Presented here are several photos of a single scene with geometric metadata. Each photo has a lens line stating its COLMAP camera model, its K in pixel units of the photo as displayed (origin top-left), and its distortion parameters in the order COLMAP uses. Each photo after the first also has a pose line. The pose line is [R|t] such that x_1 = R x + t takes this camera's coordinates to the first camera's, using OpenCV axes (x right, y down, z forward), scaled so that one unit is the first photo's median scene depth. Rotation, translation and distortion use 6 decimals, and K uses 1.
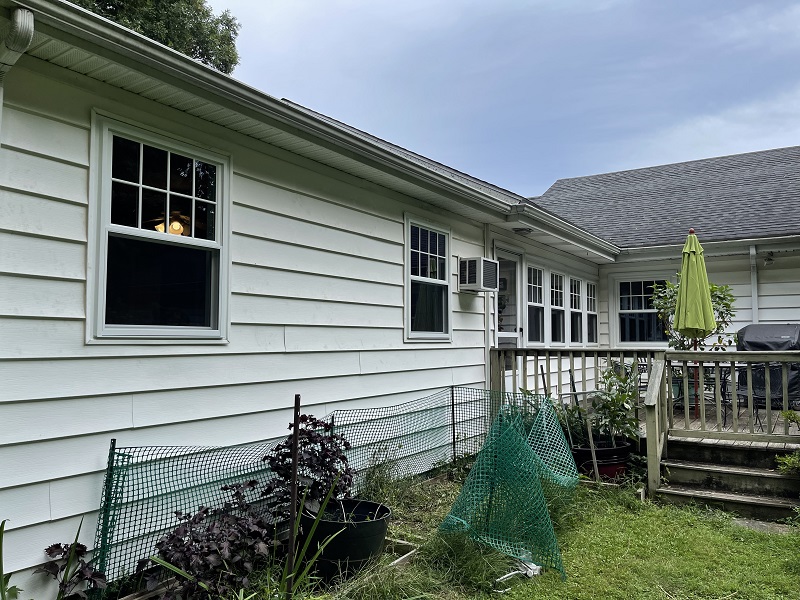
lens RADIAL K [[611.7, 0, 400.0], [0, 611.7, 300.0], [0, 0, 1]] dist [0.086232, -0.123925]
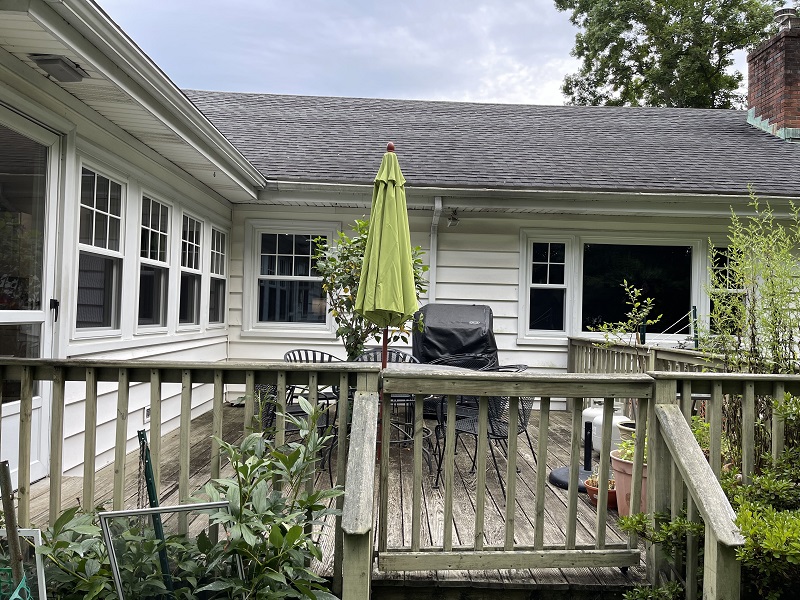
lens RADIAL K [[611.7, 0, 400.0], [0, 611.7, 300.0], [0, 0, 1]] dist [0.086232, -0.123925]
pose [[0.832214, 0.035222, 0.553335, 0.128411], [-0.066873, 0.997071, 0.037109, 0.009888], [-0.550407, -0.067885, 0.832132, 0.401674]]
